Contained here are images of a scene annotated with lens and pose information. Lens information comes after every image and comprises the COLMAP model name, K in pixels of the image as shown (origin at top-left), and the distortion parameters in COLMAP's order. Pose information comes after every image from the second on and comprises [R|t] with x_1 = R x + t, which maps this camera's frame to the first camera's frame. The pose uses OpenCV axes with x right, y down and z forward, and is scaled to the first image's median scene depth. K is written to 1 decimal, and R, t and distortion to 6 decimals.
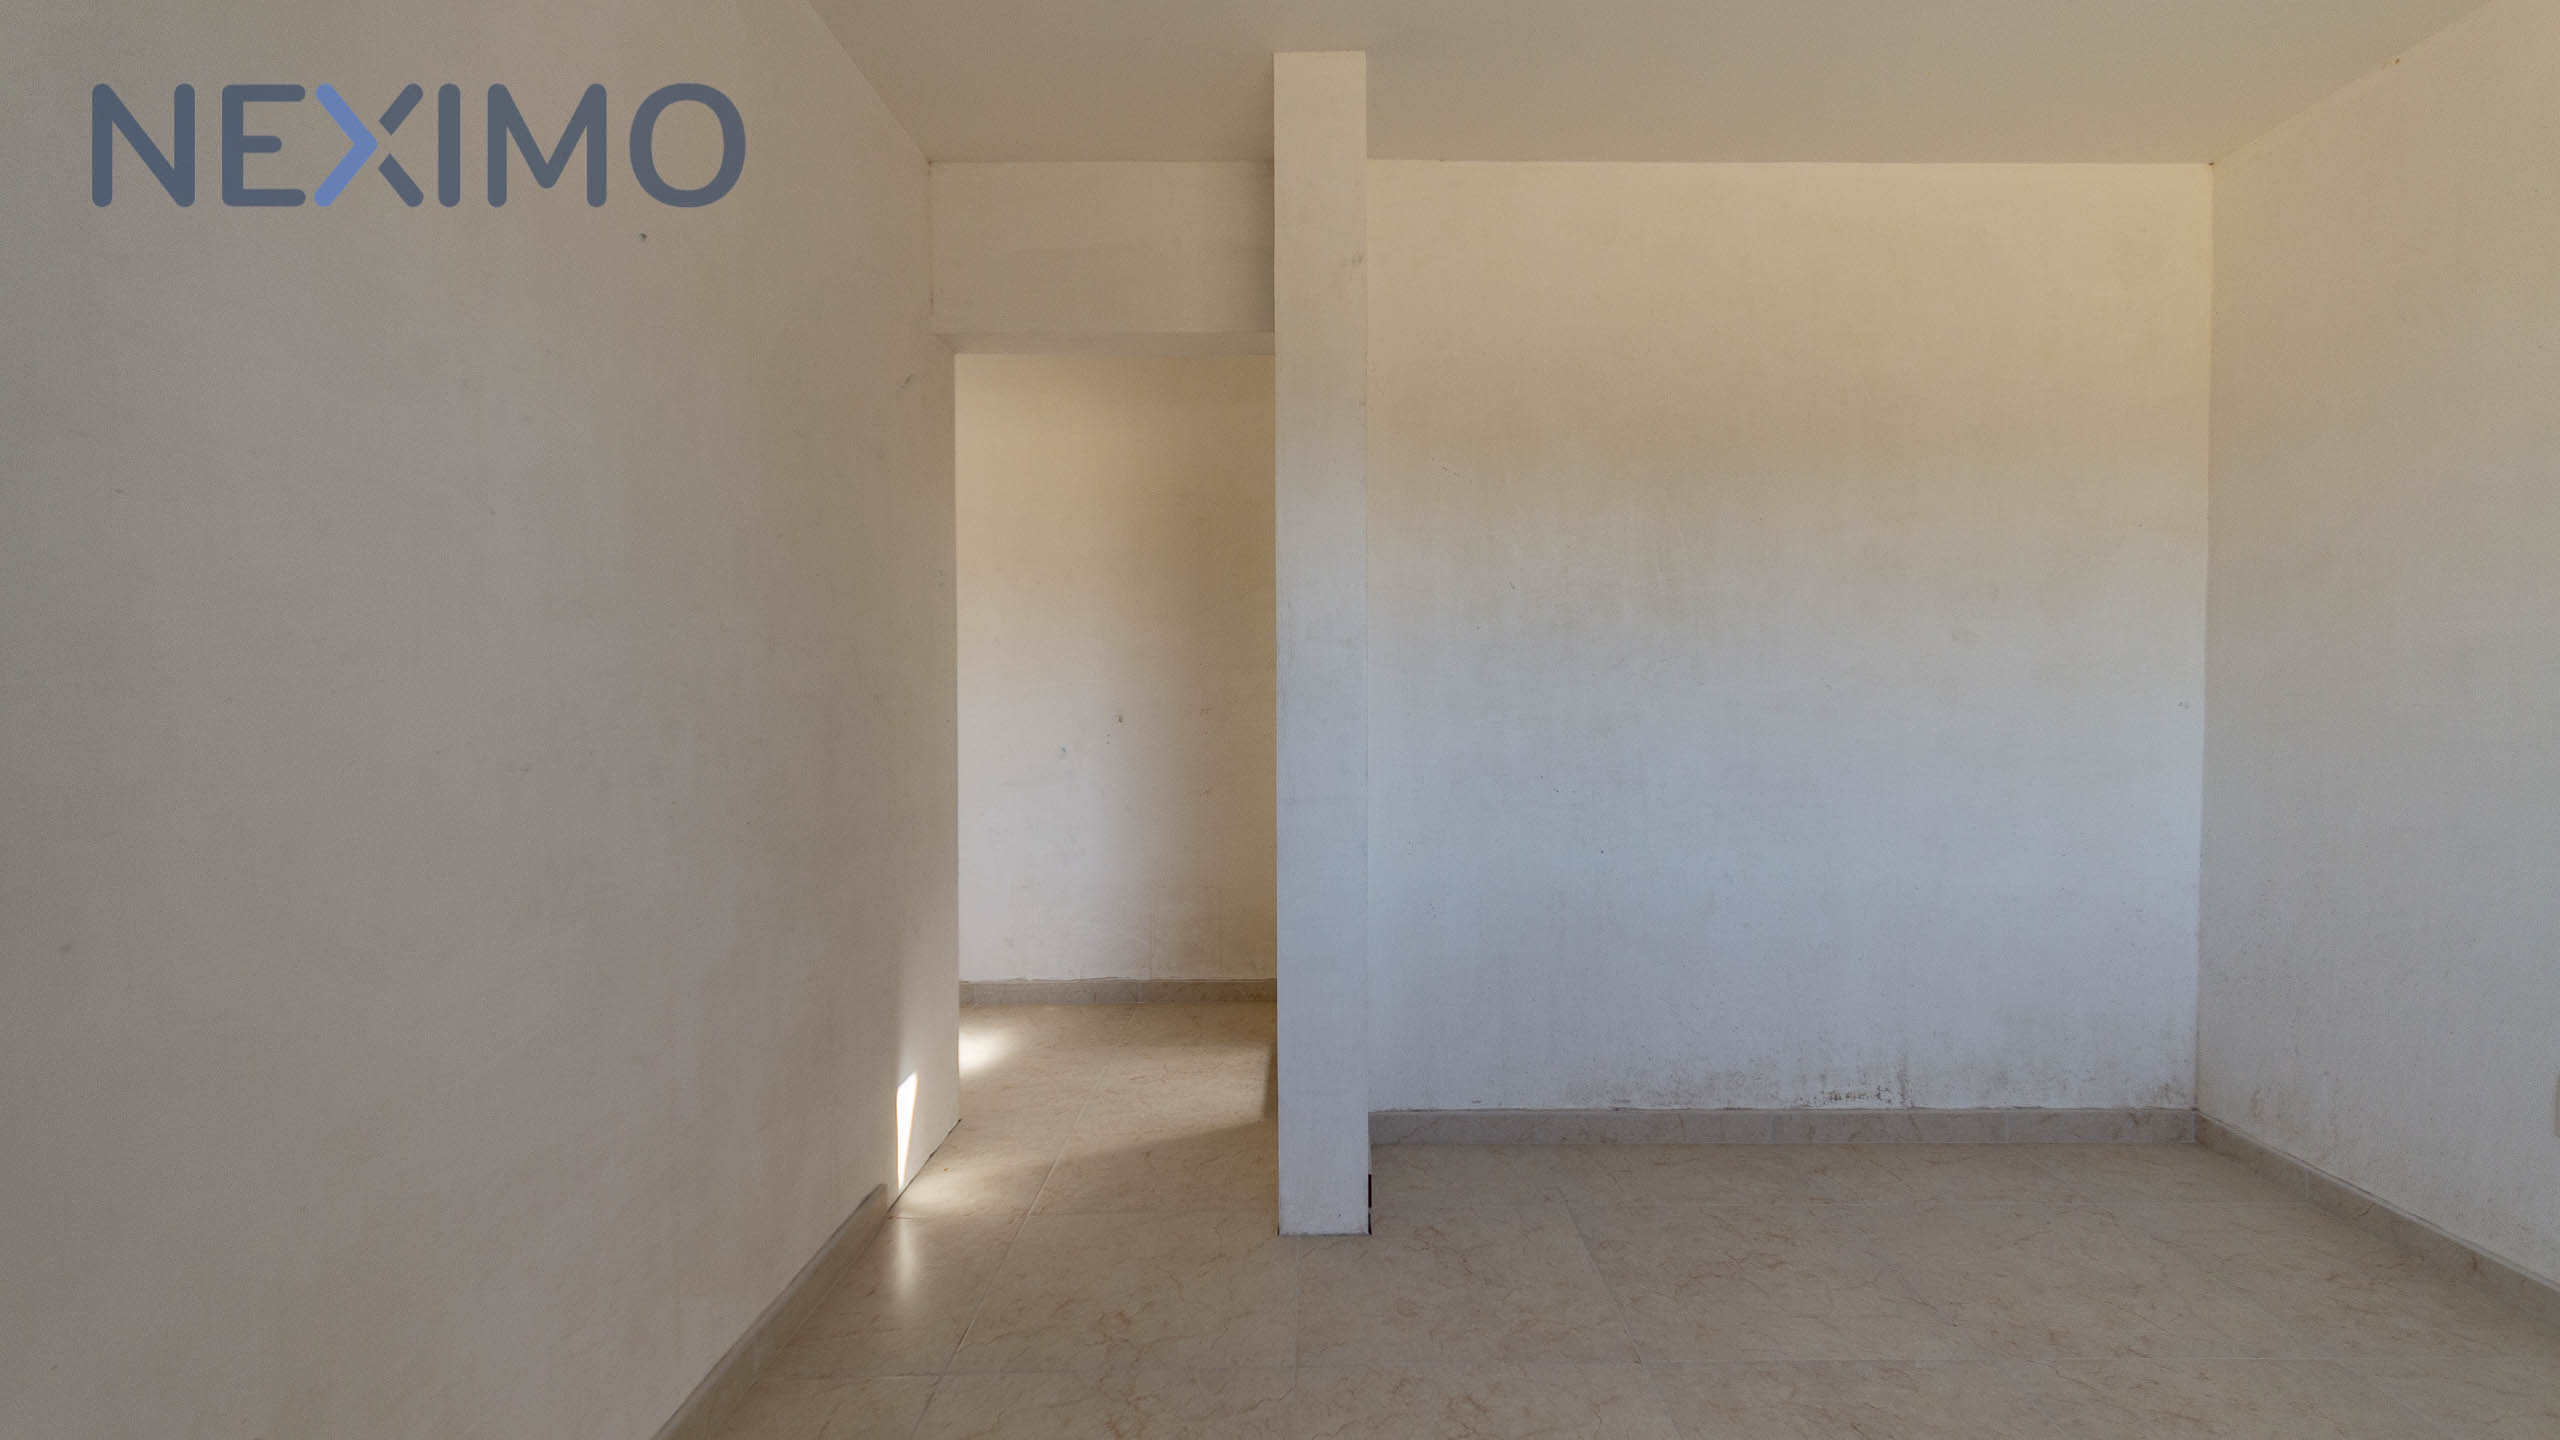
lens RADIAL K [[1150.1, 0, 1280.1], [0, 1150.1, 691.1], [0, 0, 1]] dist [0.003480, 0.000448]
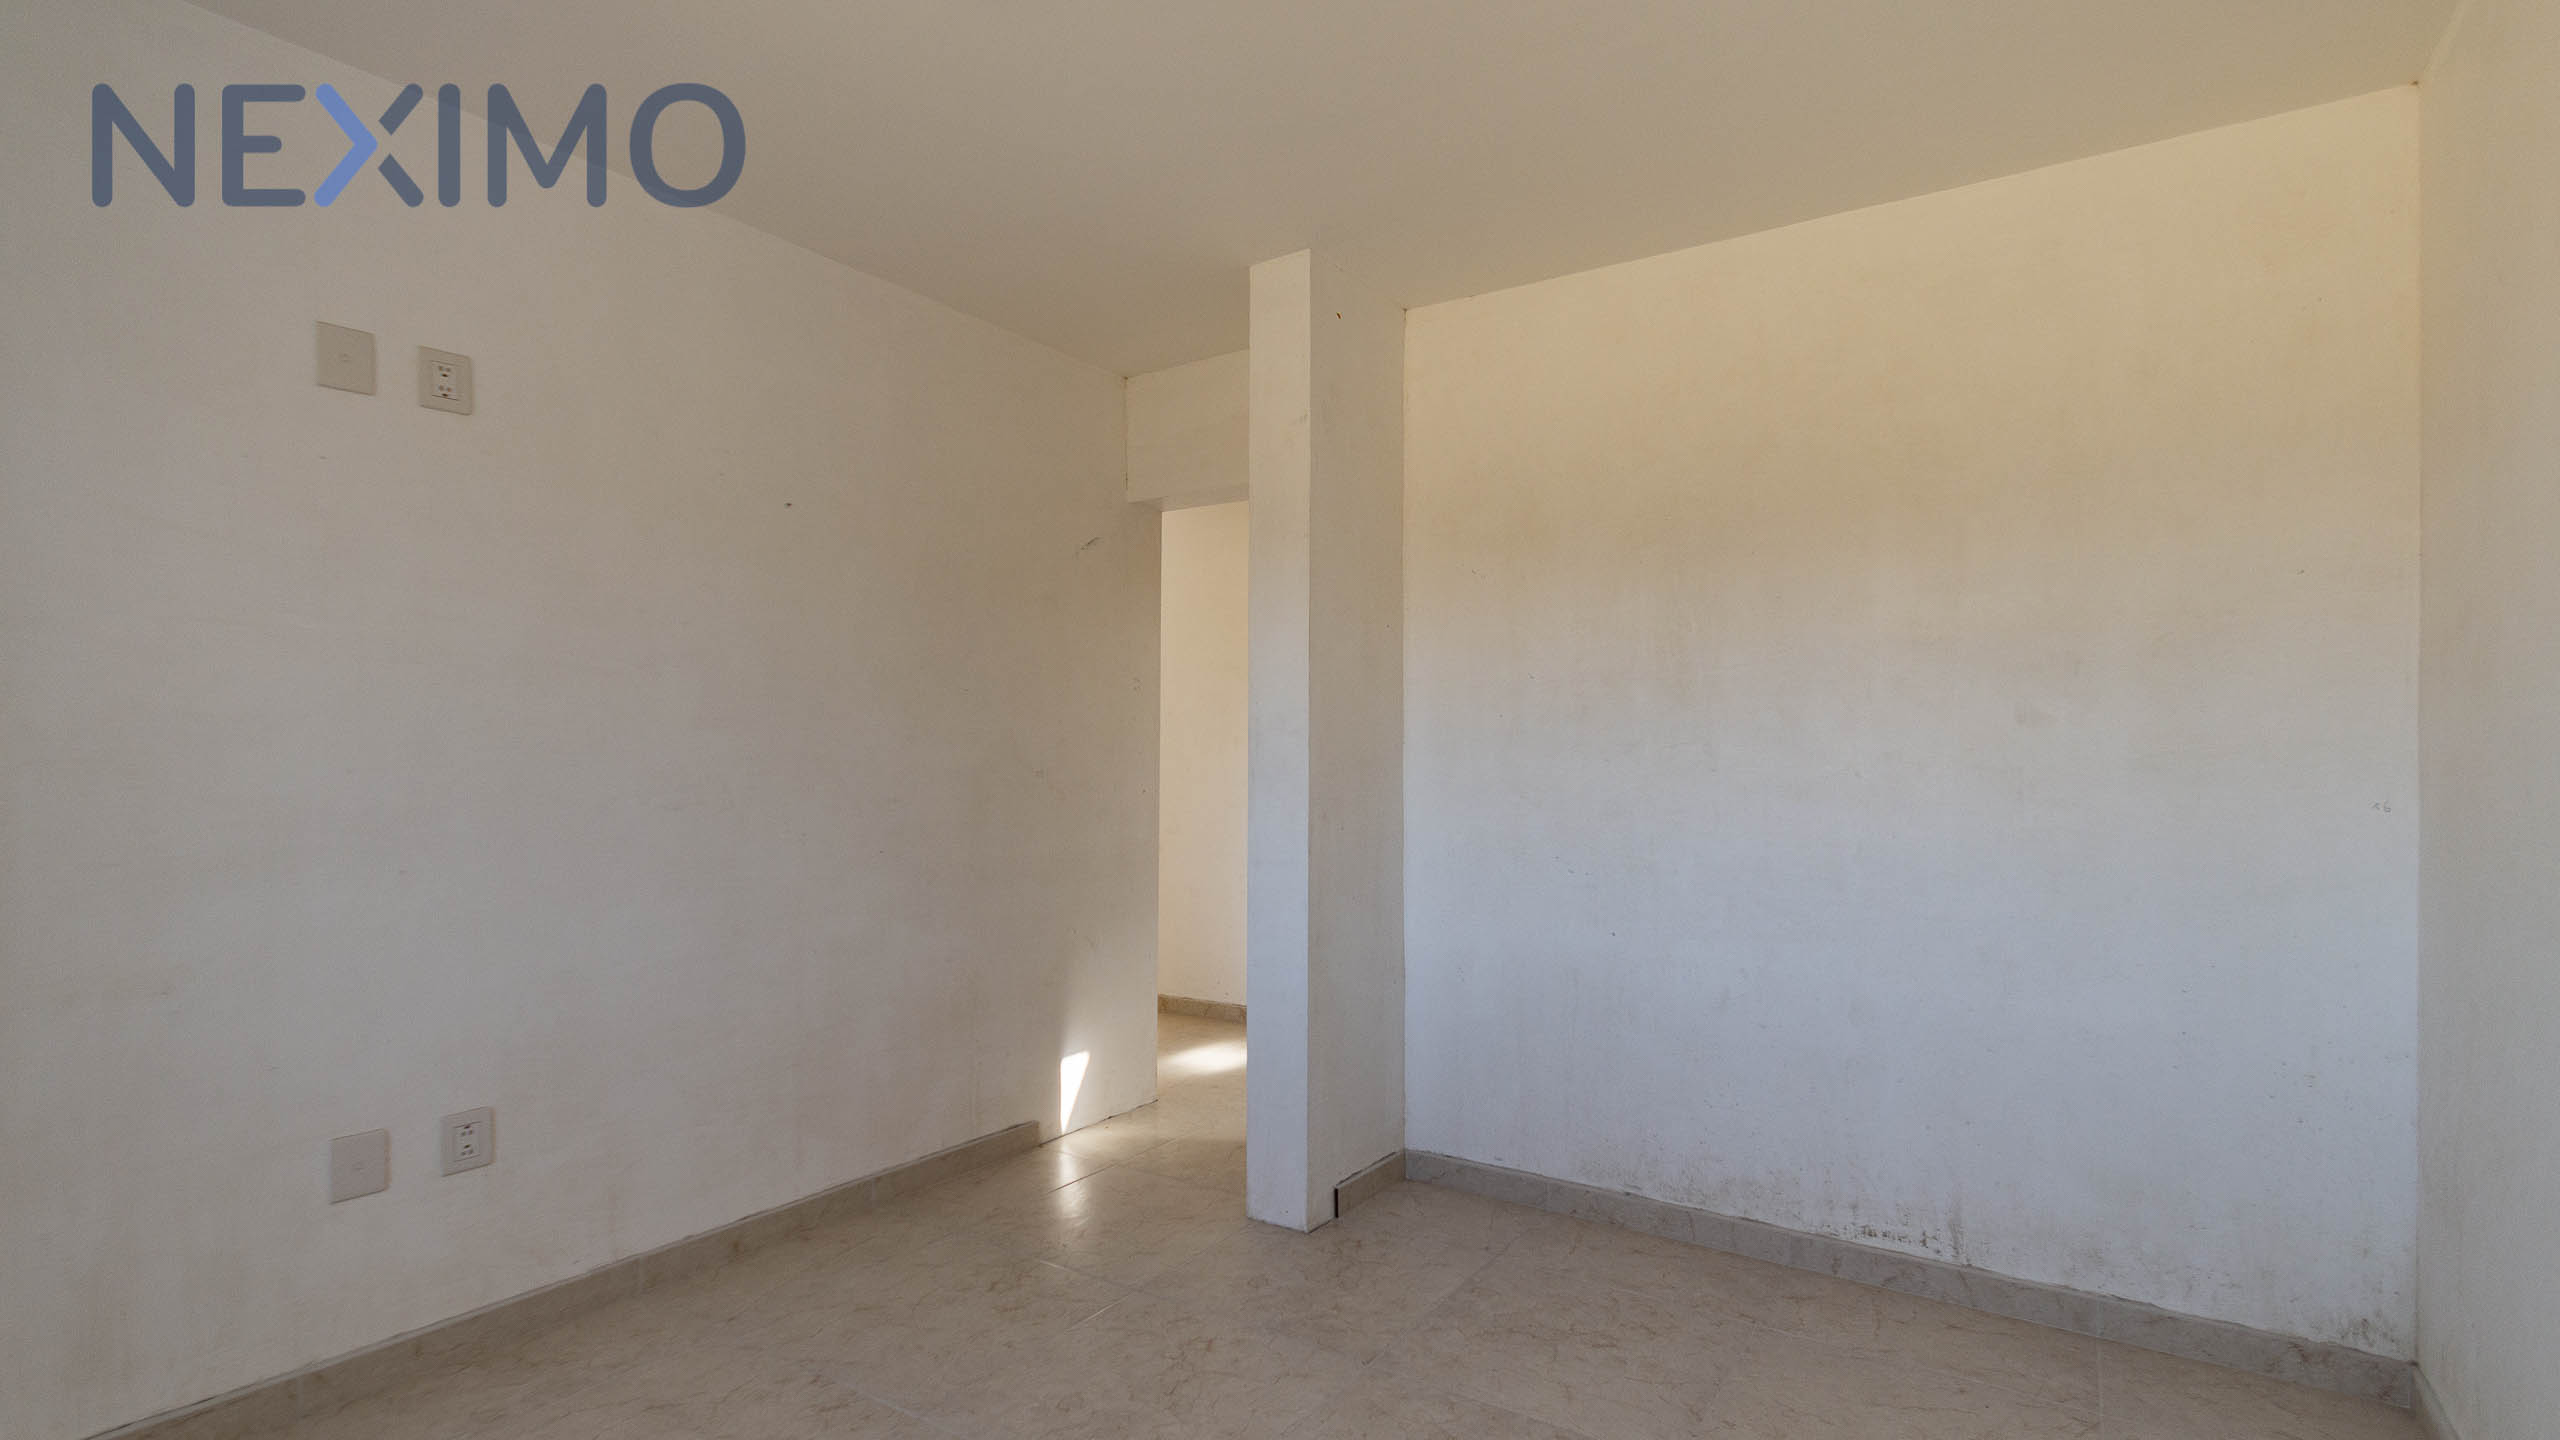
lens RADIAL K [[1178.4, 0, 1327.5], [0, 1178.4, 720.5], [0, 0, 1]] dist [0.005658, 0.000184]
pose [[0.836014, -0.010514, -0.548607, 0.639319], [-0.010070, 0.999354, -0.034498, -0.010621], [0.548616, 0.034366, 0.835368, -0.015639]]
